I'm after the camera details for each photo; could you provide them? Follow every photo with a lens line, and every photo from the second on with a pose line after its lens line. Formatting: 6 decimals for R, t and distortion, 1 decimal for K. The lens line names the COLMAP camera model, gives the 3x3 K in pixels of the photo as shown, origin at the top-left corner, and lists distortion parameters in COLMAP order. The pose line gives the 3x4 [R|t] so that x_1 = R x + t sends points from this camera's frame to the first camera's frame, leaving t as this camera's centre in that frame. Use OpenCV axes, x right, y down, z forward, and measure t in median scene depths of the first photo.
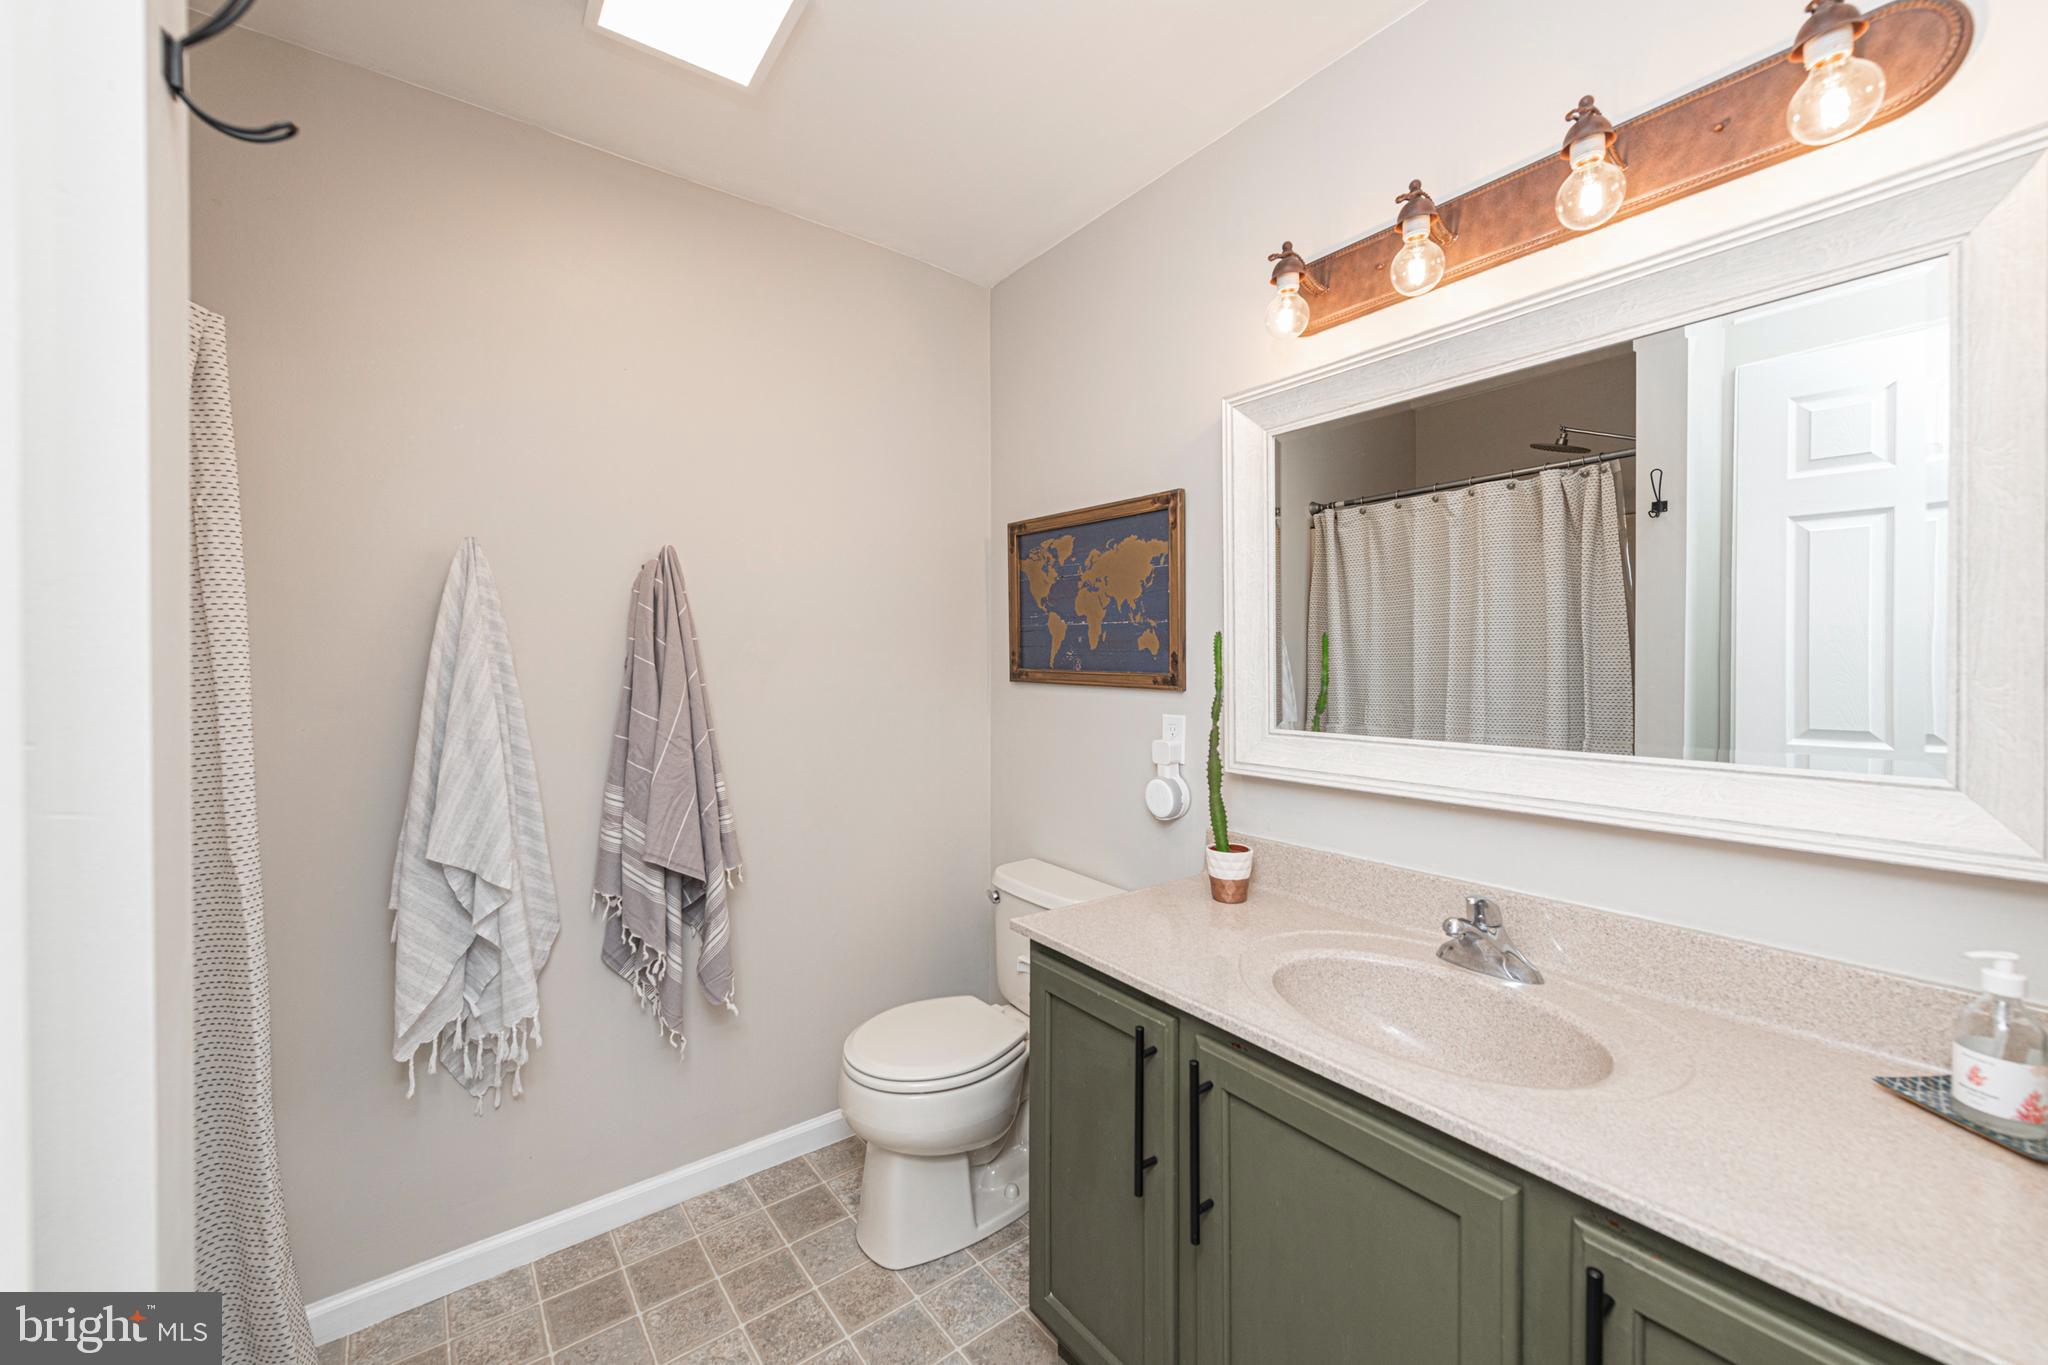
lens RADIAL K [[786.5, 0, 1030.0], [0, 786.5, 676.3], [0, 0, 1]] dist [-0.001001, -0.000282]
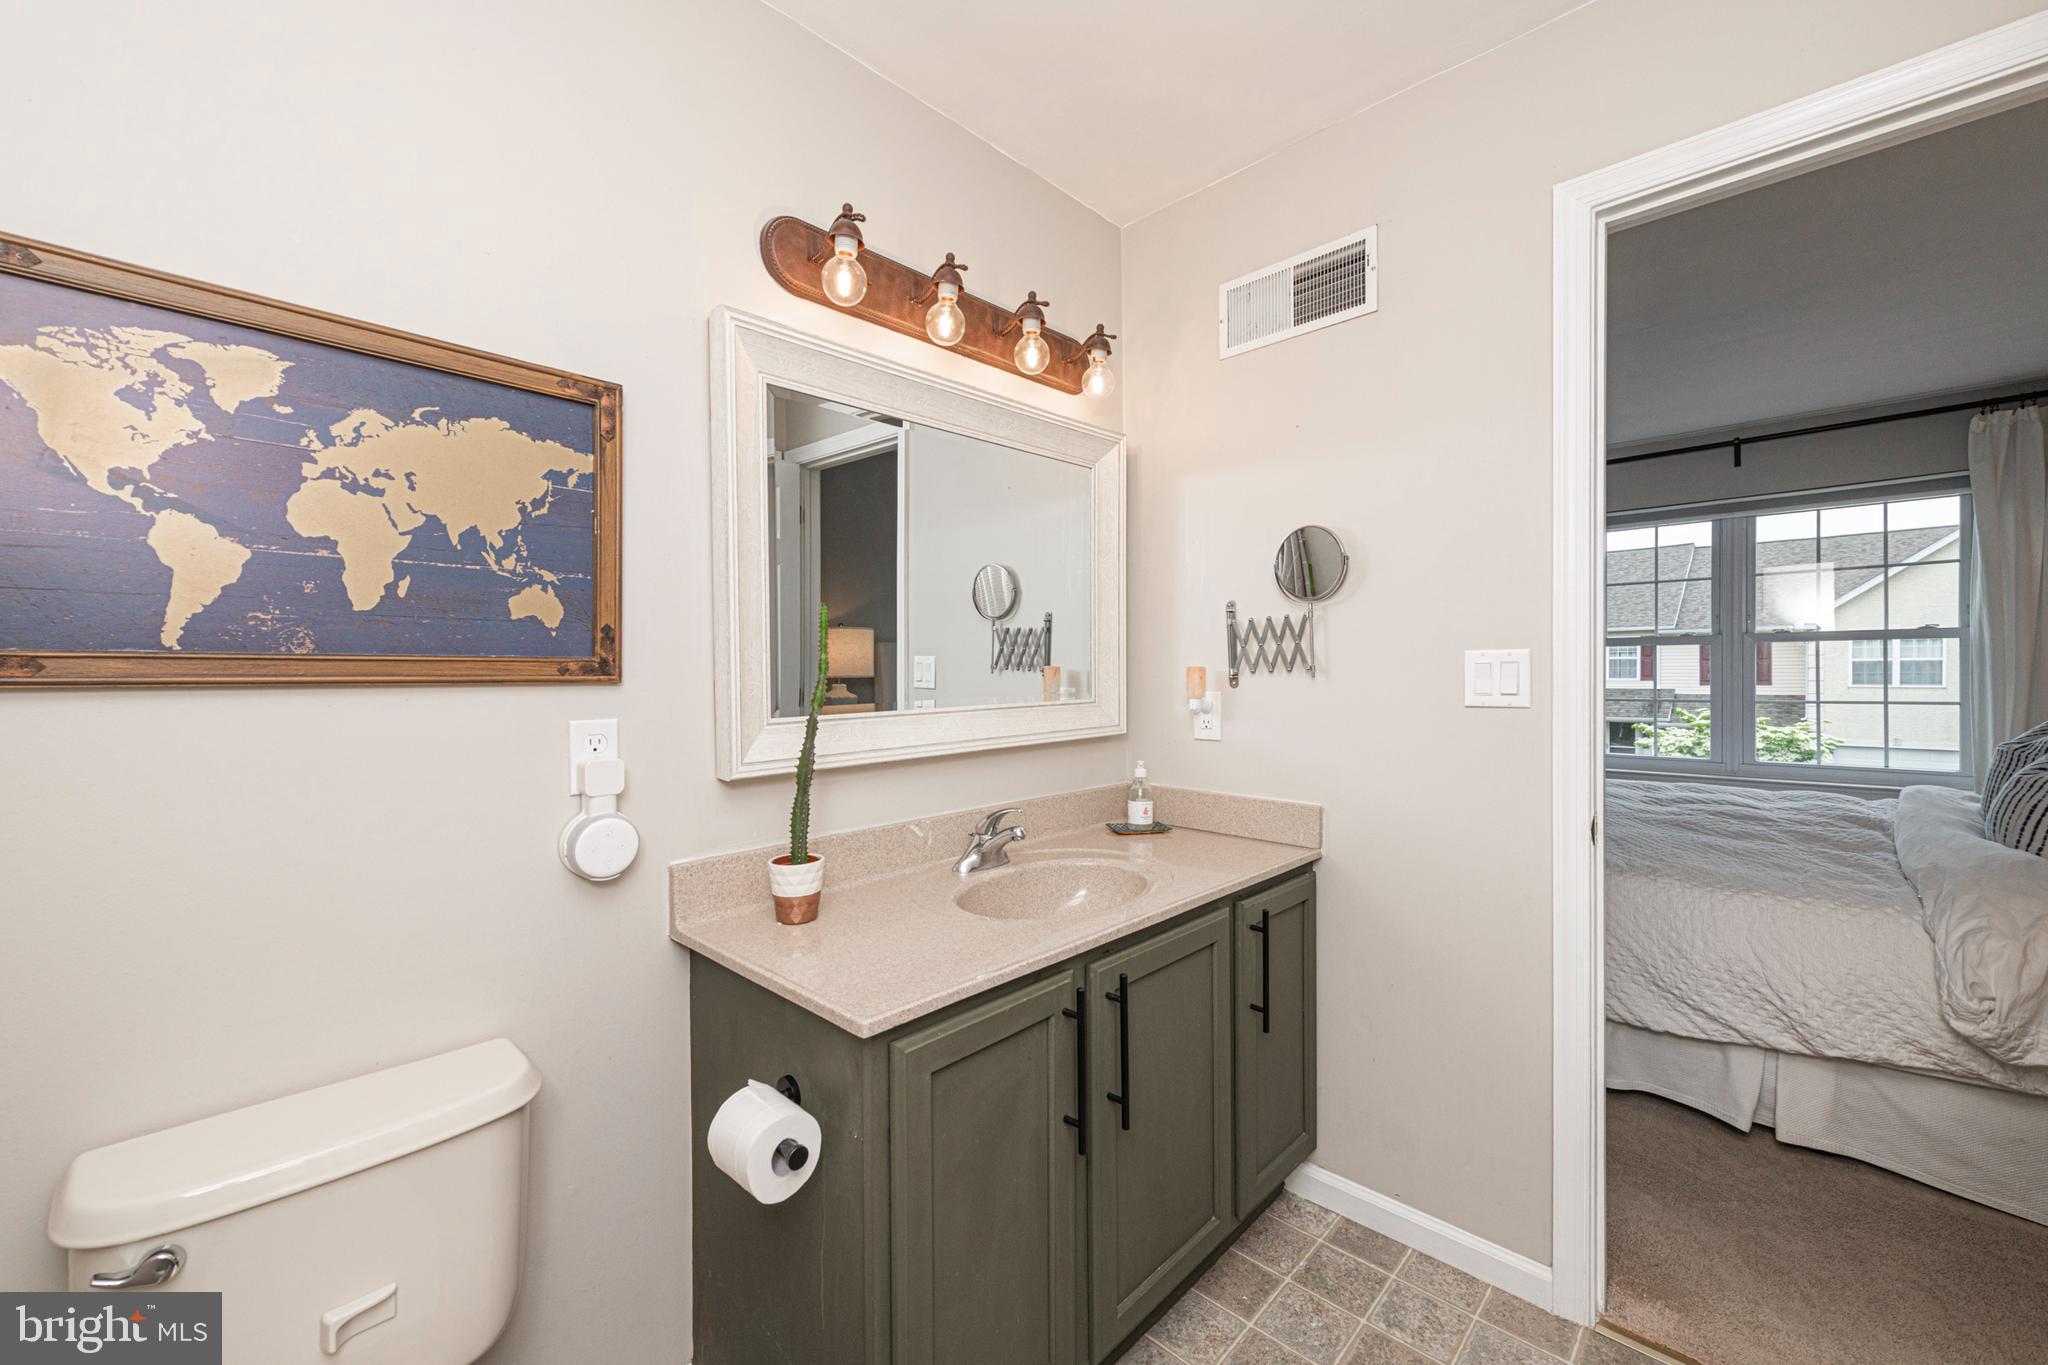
lens RADIAL K [[831.4, 0, 1024.0], [0, 831.4, 682.5], [0, 0, 1]] dist [-0.001814, -0.000359]
pose [[-0.155366, -0.028388, 0.987449, -0.541568], [0.016558, 0.999372, 0.031336, 0.001782], [-0.987718, 0.021218, -0.154798, 0.720421]]
